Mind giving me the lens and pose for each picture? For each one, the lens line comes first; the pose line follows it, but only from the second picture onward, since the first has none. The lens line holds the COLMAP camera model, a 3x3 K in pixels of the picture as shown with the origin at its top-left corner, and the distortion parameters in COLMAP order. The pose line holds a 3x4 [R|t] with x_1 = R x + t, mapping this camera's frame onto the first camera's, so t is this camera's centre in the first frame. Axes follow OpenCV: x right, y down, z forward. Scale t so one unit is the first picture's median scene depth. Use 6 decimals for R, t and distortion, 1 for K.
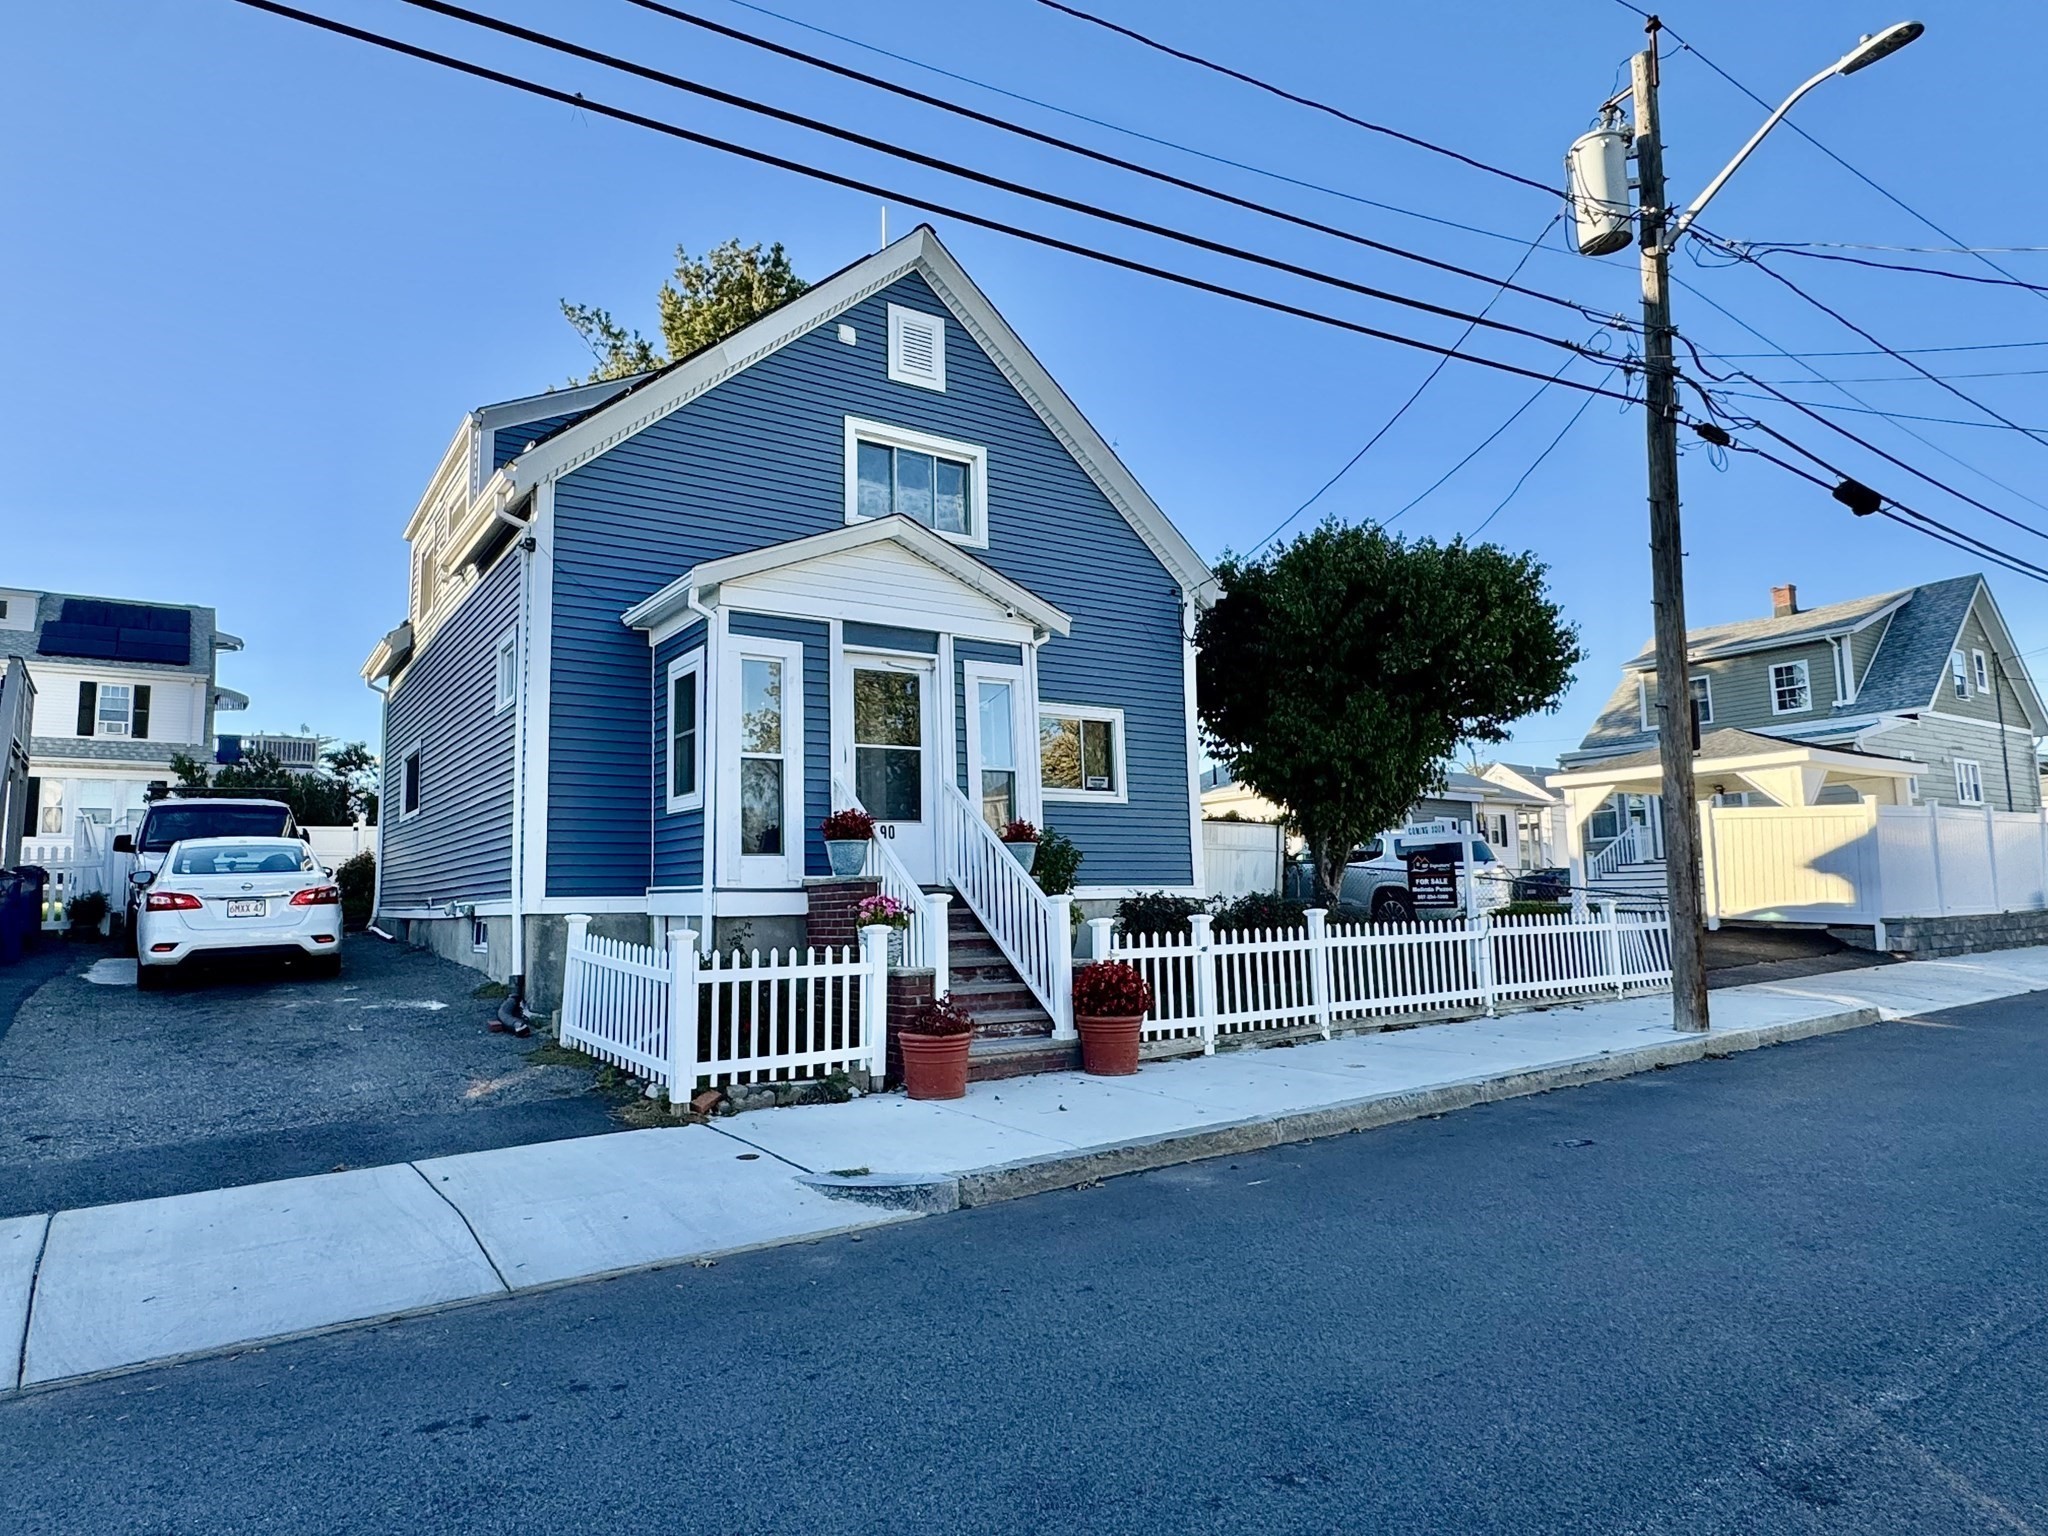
lens RADIAL K [[1222.8, 0, 1023.7], [0, 1222.8, 763.3], [0, 0, 1]] dist [-0.002153, 0.000945]
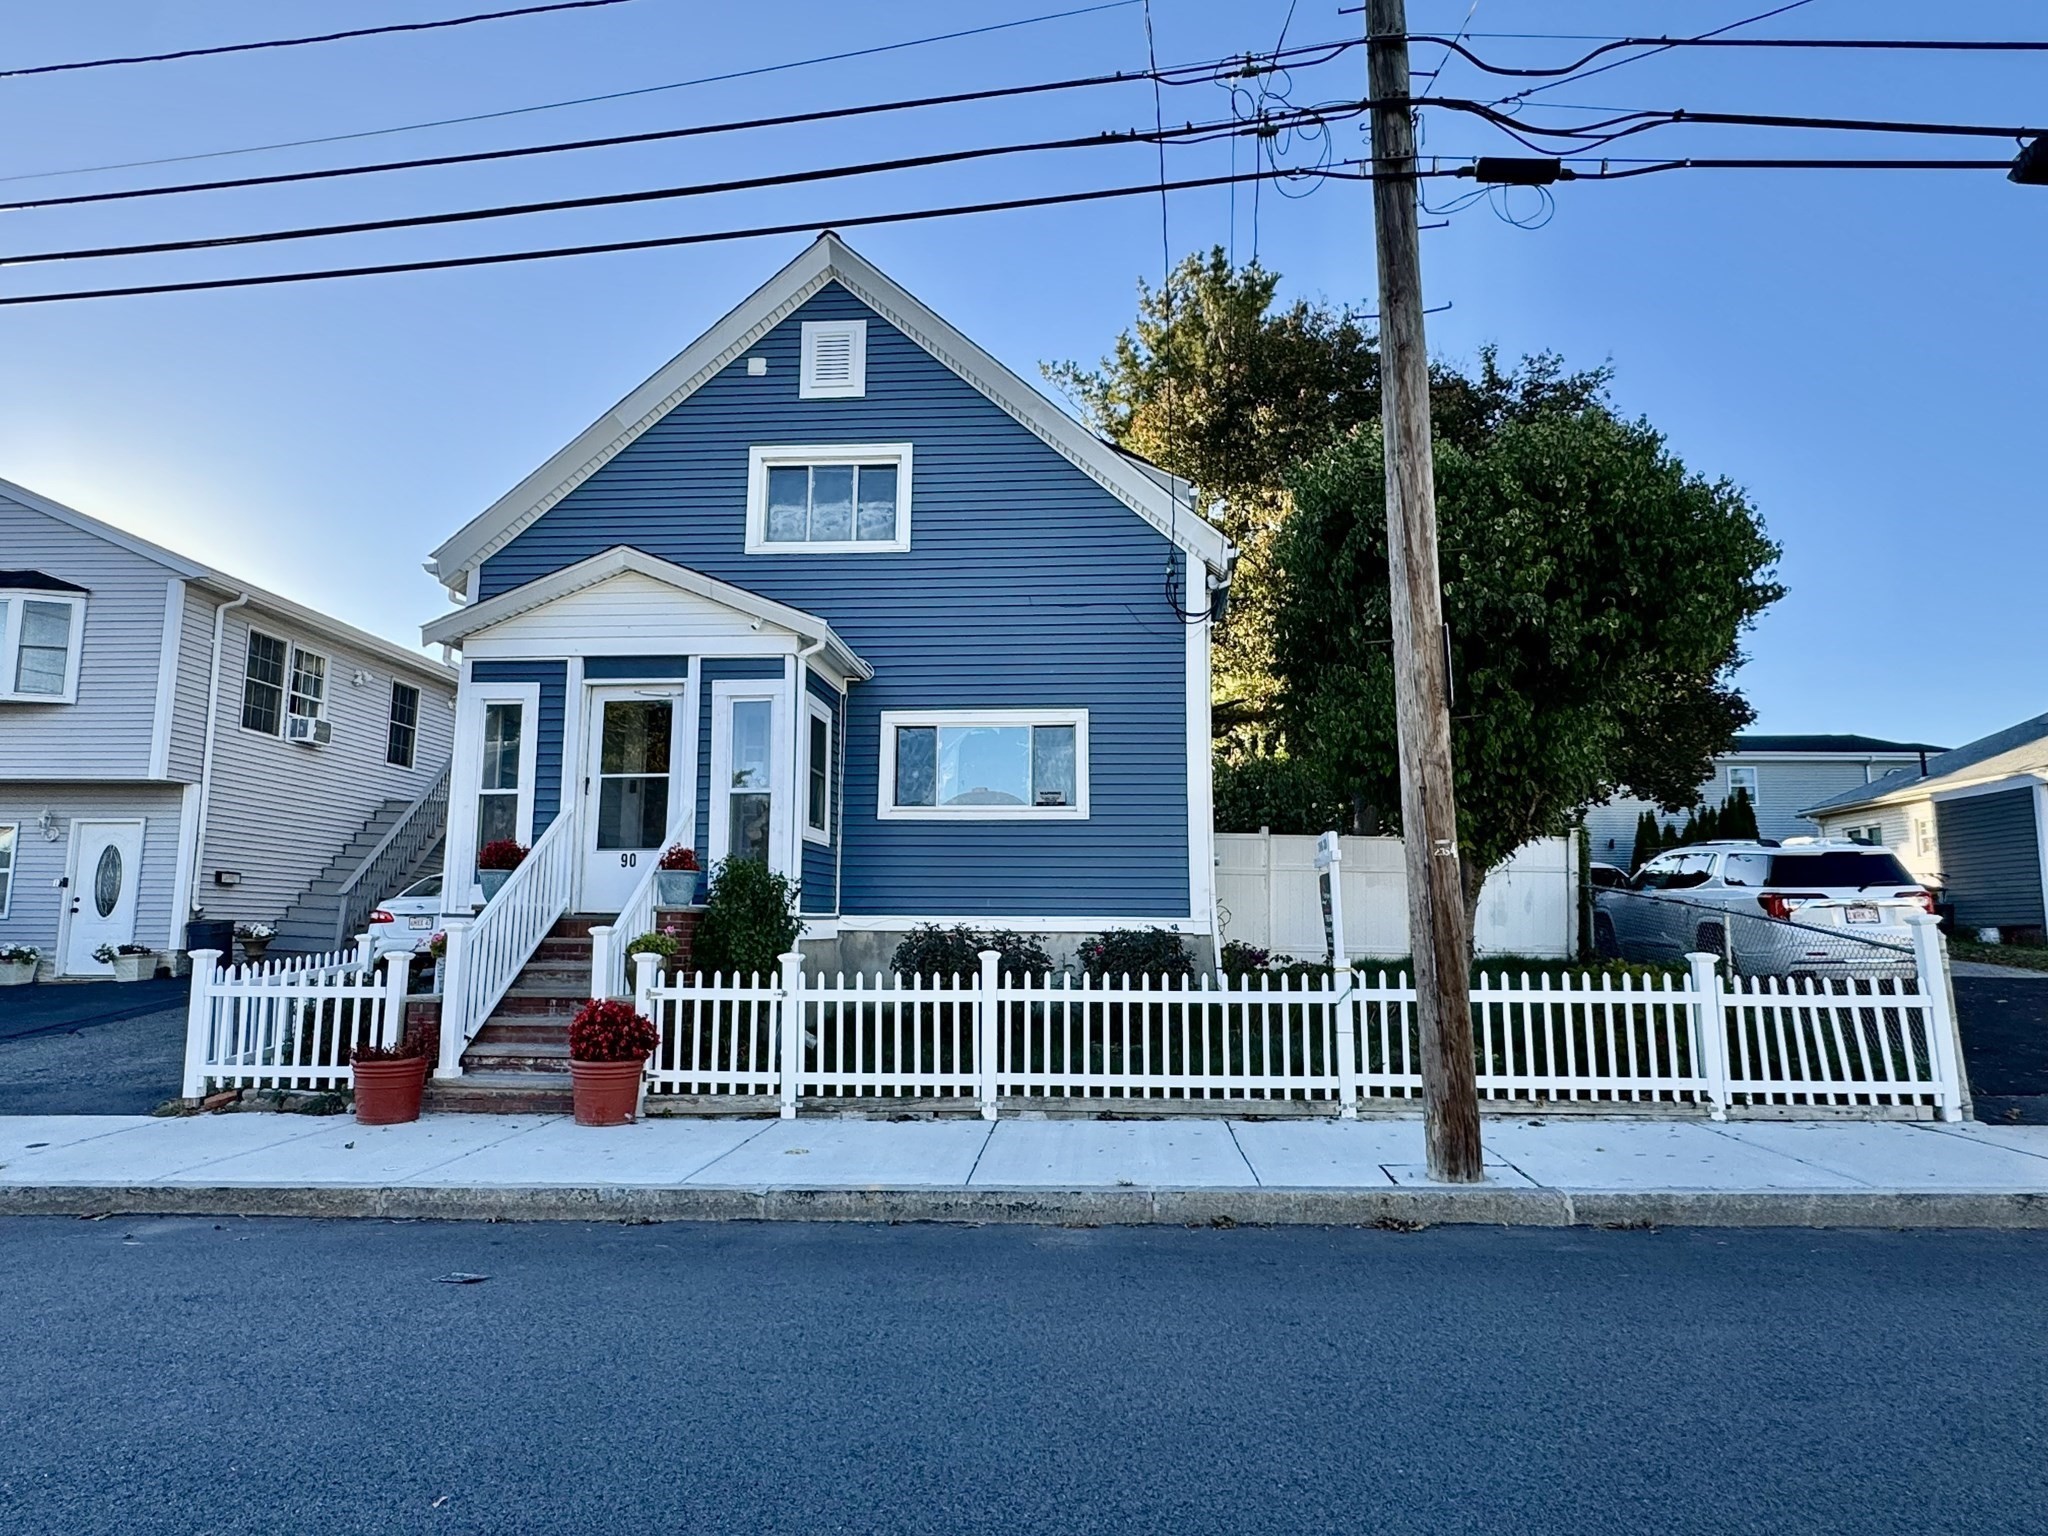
lens RADIAL K [[1222.8, 0, 1015.2], [0, 1222.8, 770.3], [0, 0, 1]] dist [-0.002153, 0.000945]
pose [[0.783755, -0.055735, -0.618565, 0.719424], [0.050639, 0.998384, -0.025796, 0.022970], [0.619003, -0.011106, 0.785310, 0.379793]]
